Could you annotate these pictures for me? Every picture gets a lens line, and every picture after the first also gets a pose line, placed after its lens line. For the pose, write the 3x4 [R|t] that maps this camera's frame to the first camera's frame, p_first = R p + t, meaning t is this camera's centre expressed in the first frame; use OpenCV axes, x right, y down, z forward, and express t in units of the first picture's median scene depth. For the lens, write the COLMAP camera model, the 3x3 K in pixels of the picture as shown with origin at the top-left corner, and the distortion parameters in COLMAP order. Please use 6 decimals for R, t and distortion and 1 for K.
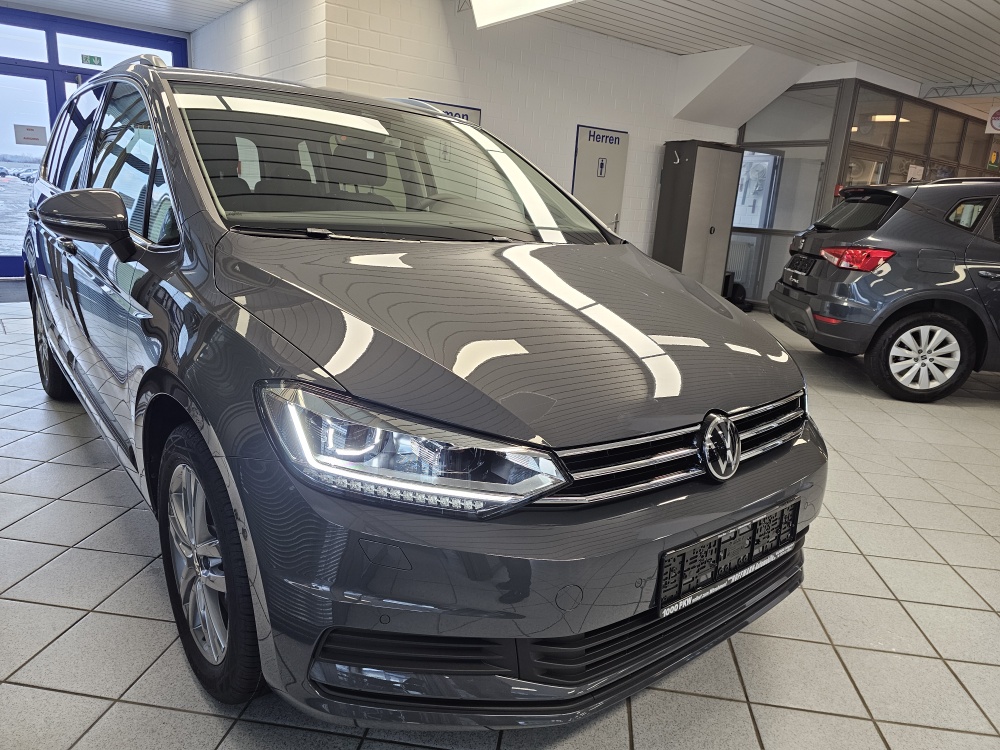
lens RADIAL K [[670.2, 0, 496.3], [0, 670.2, 377.3], [0, 0, 1]] dist [0.060752, -0.053695]
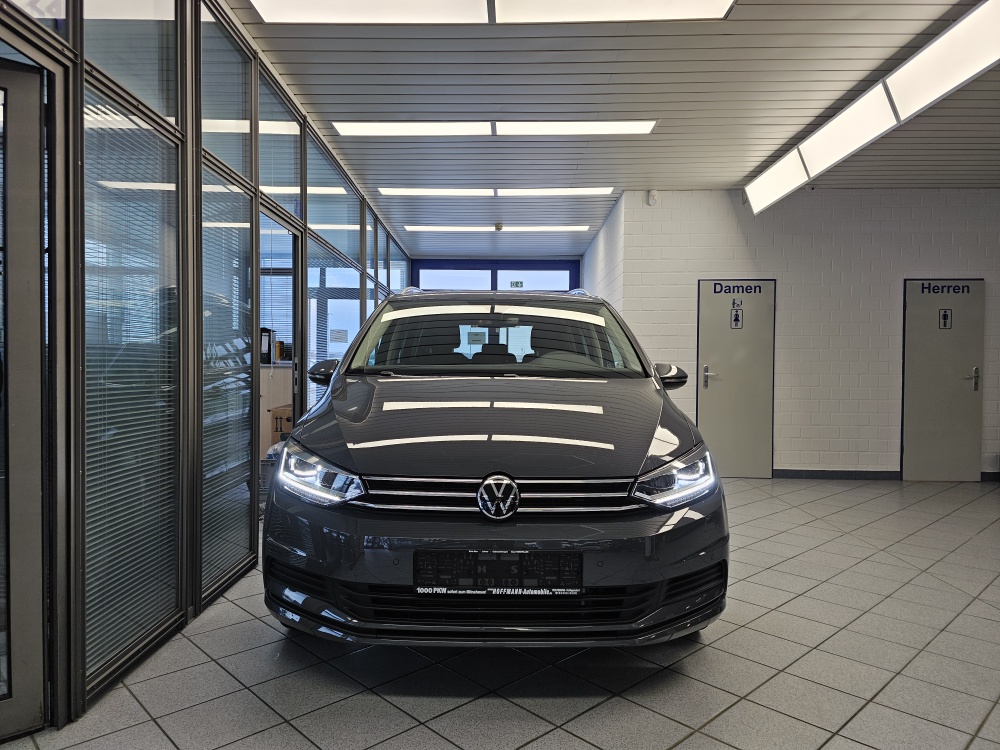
lens RADIAL K [[670.2, 0, 496.3], [0, 670.2, 377.3], [0, 0, 1]] dist [0.060752, -0.053695]
pose [[0.776034, -0.042219, -0.629276, 0.271323], [-0.121476, 0.969069, -0.214823, 0.035218], [0.618882, 0.243152, 0.746902, -0.036369]]
